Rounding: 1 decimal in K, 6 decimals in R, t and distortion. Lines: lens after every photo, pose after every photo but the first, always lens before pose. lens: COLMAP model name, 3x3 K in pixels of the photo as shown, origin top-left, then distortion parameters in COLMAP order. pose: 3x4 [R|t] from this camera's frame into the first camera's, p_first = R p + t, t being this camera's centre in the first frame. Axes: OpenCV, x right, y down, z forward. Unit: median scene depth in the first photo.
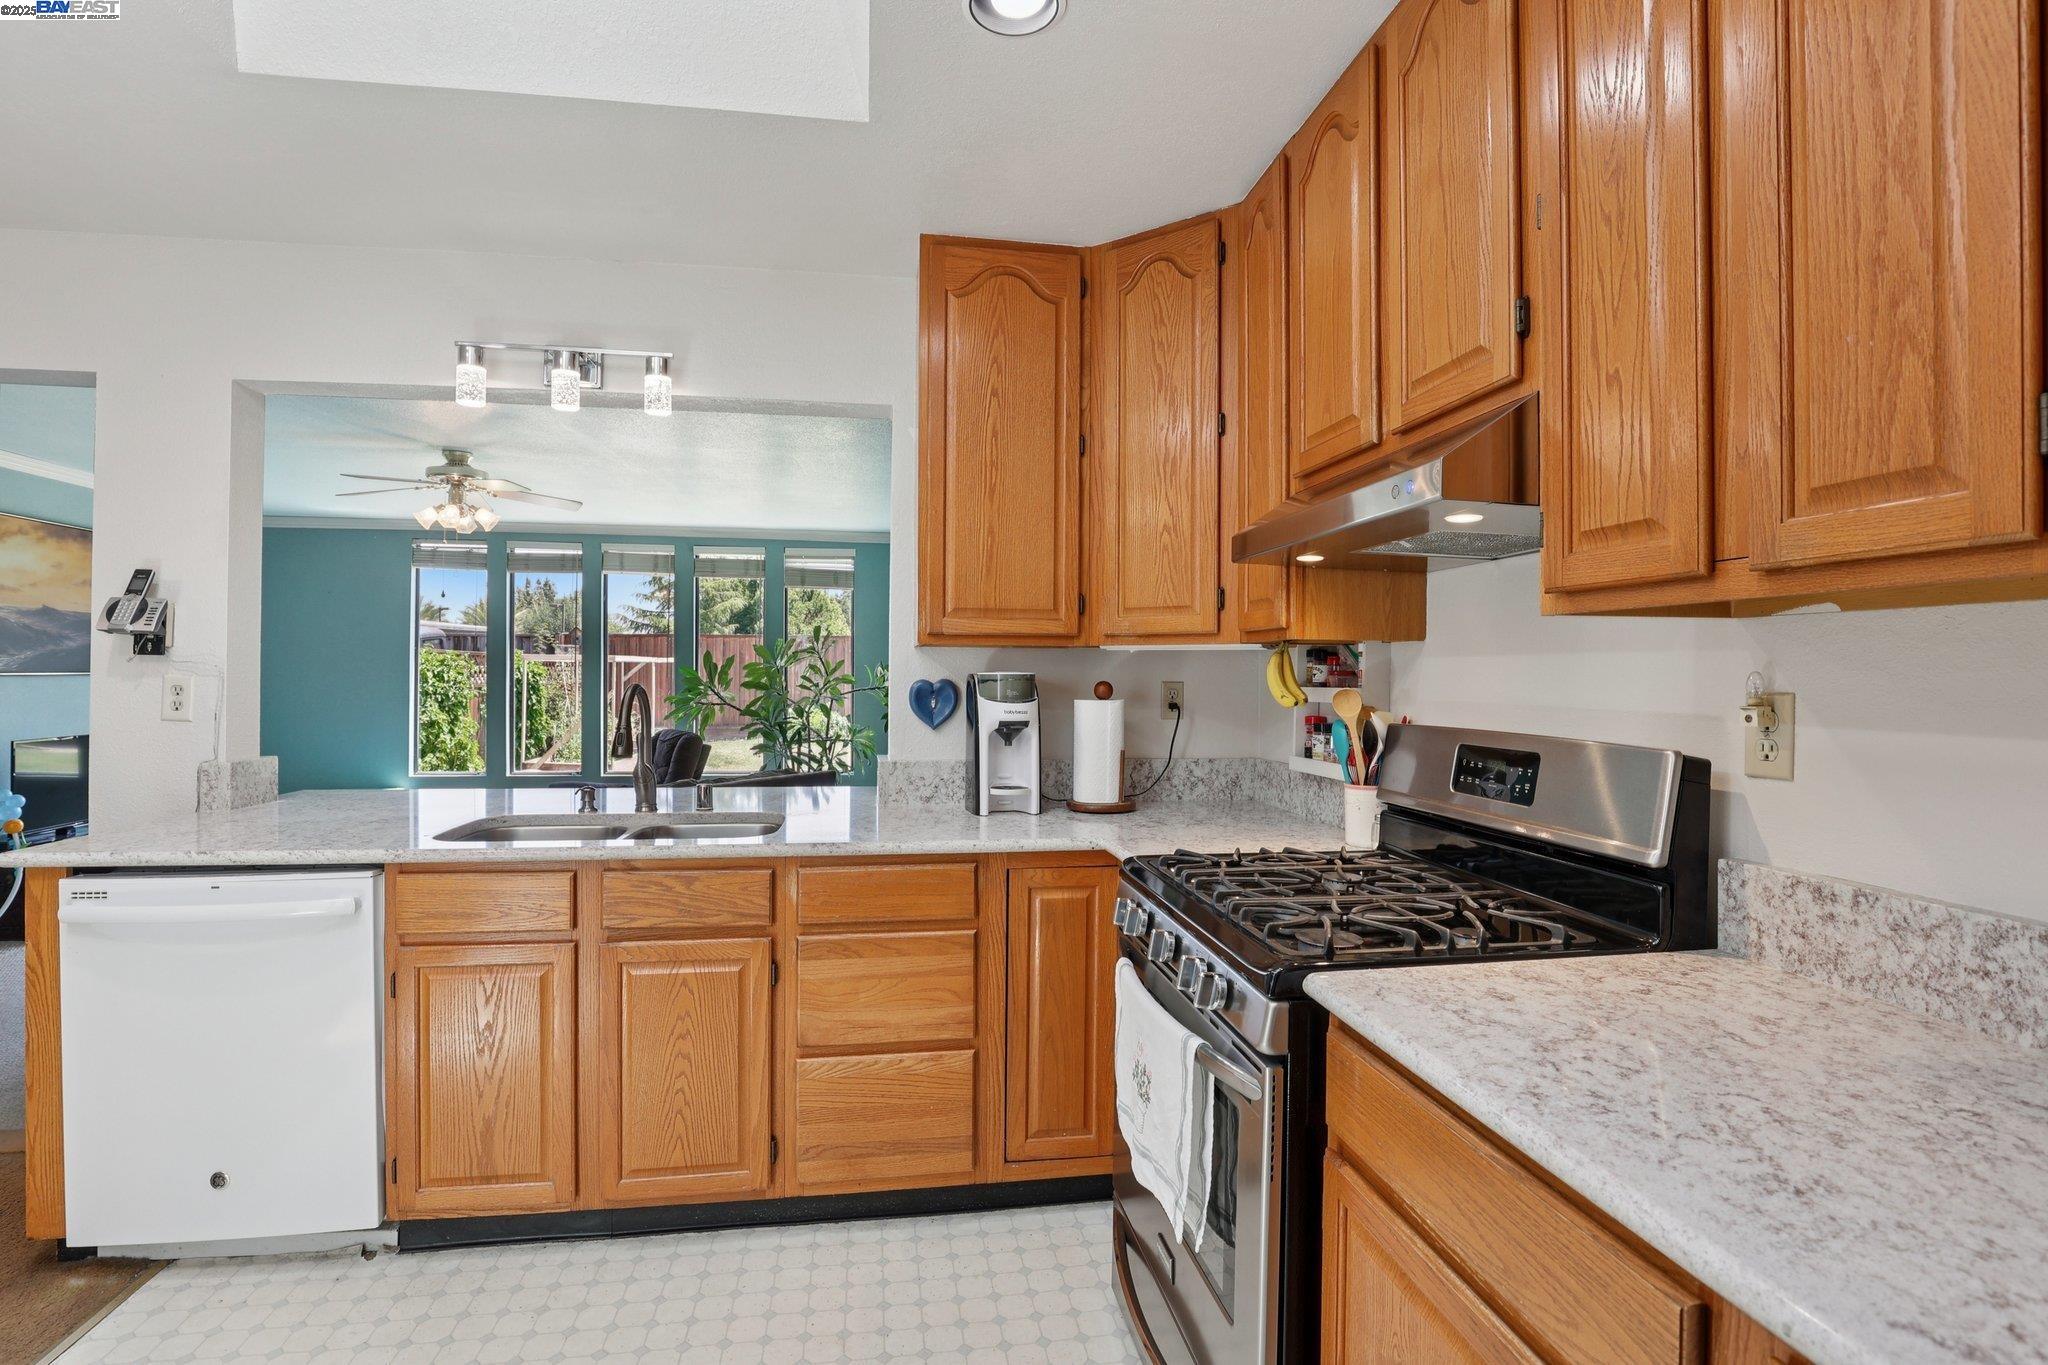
lens RADIAL K [[974.4, 0, 1004.6], [0, 974.4, 675.0], [0, 0, 1]] dist [-0.023761, 0.001223]
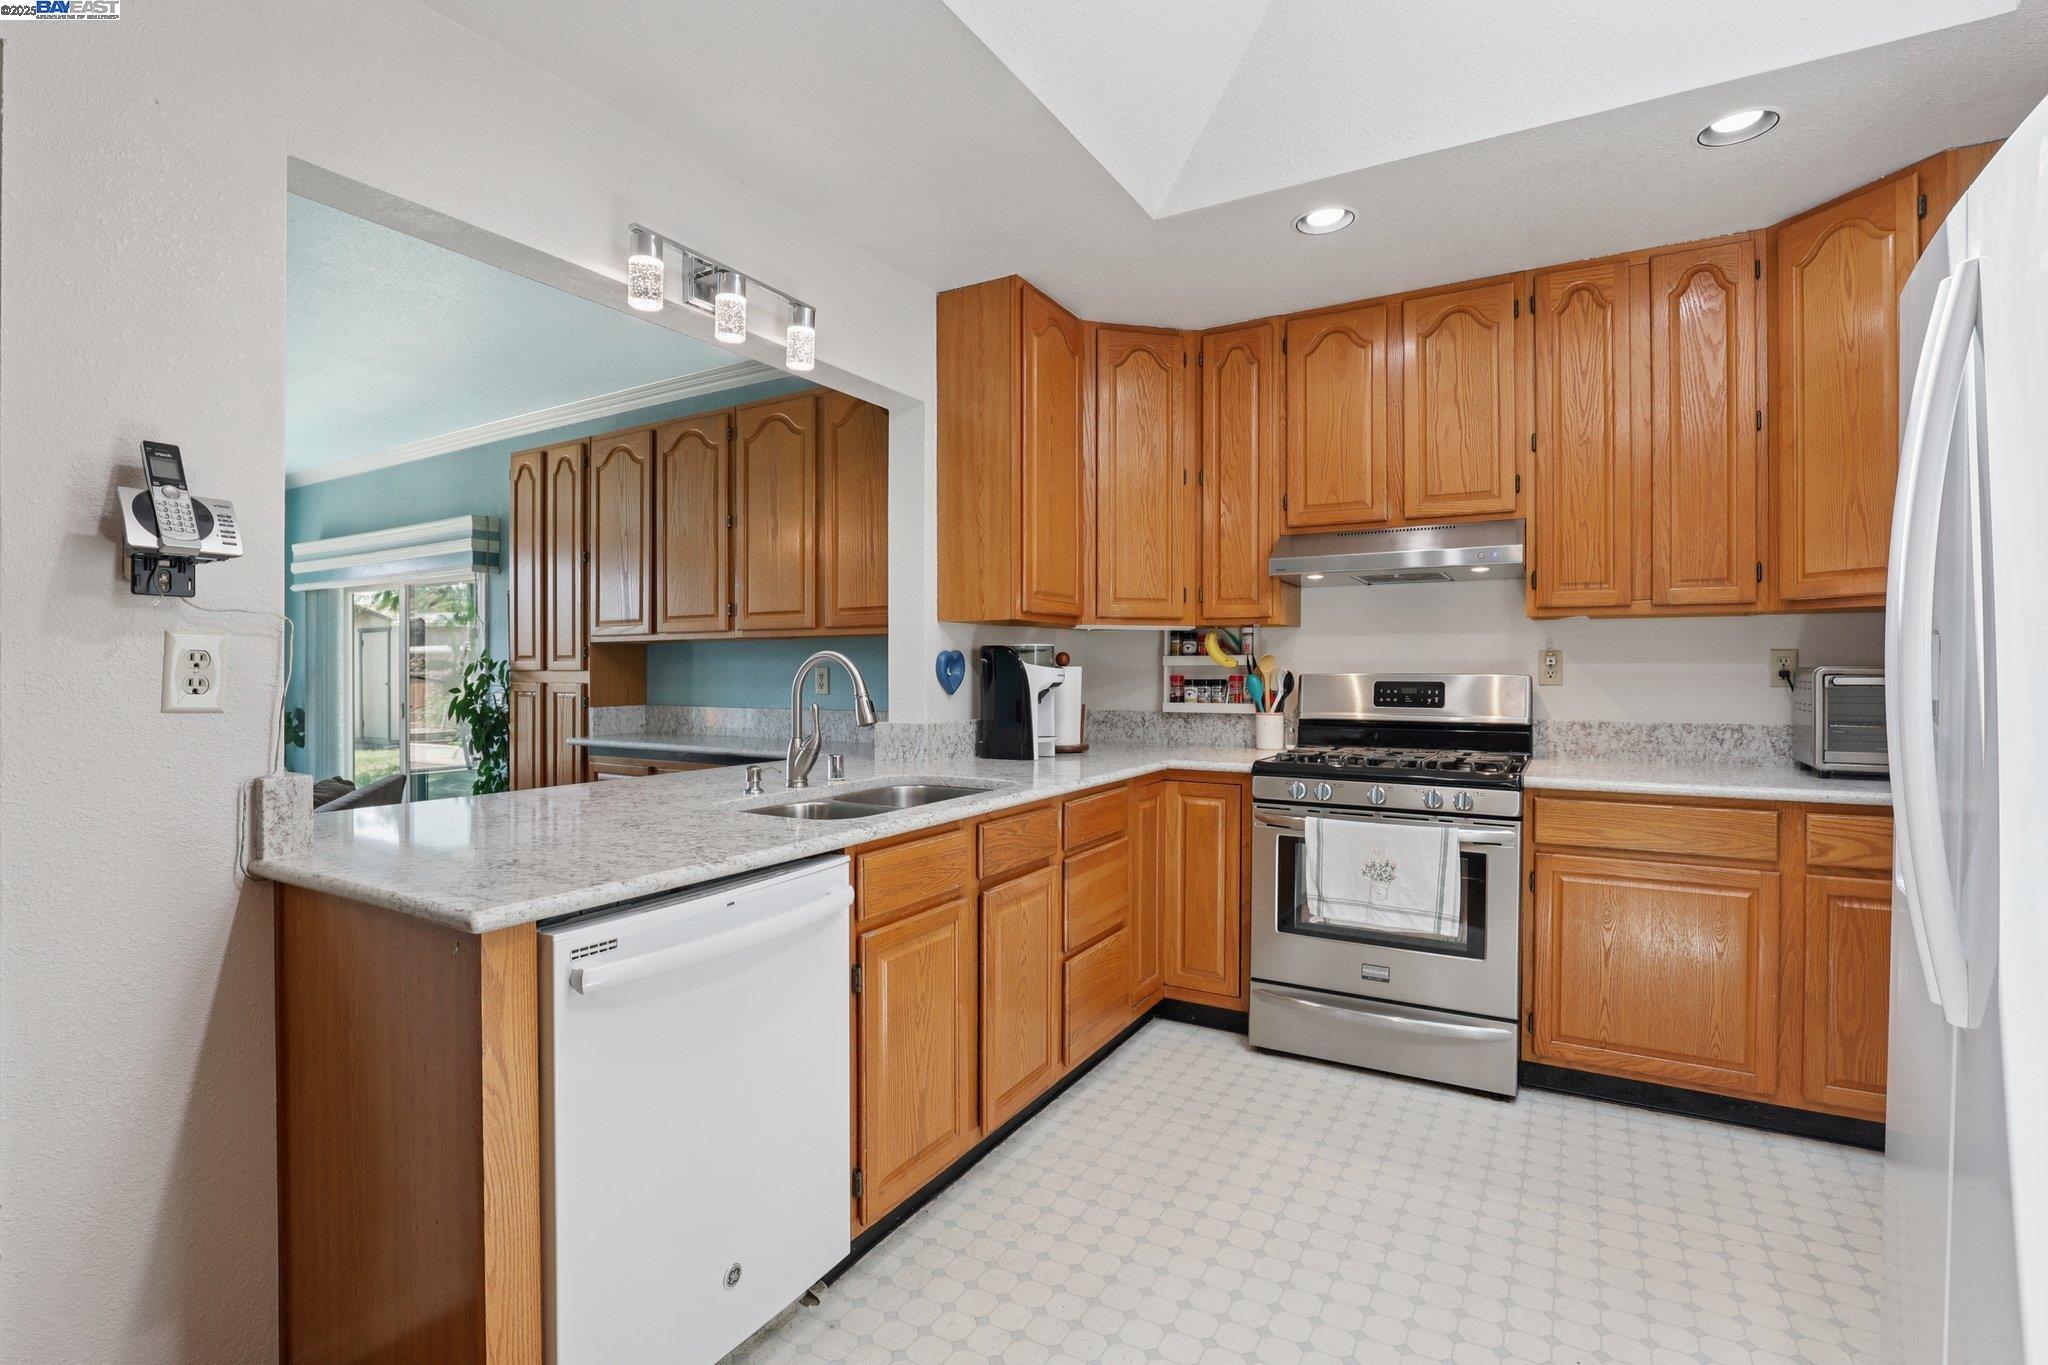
lens RADIAL K [[974.4, 0, 1004.6], [0, 974.4, 675.0], [0, 0, 1]] dist [-0.023761, 0.001223]
pose [[0.629788, -0.013210, 0.776655, -1.235086], [0.005363, 0.999906, 0.012658, 0.025429], [-0.776748, -0.003806, 0.629800, 0.313933]]
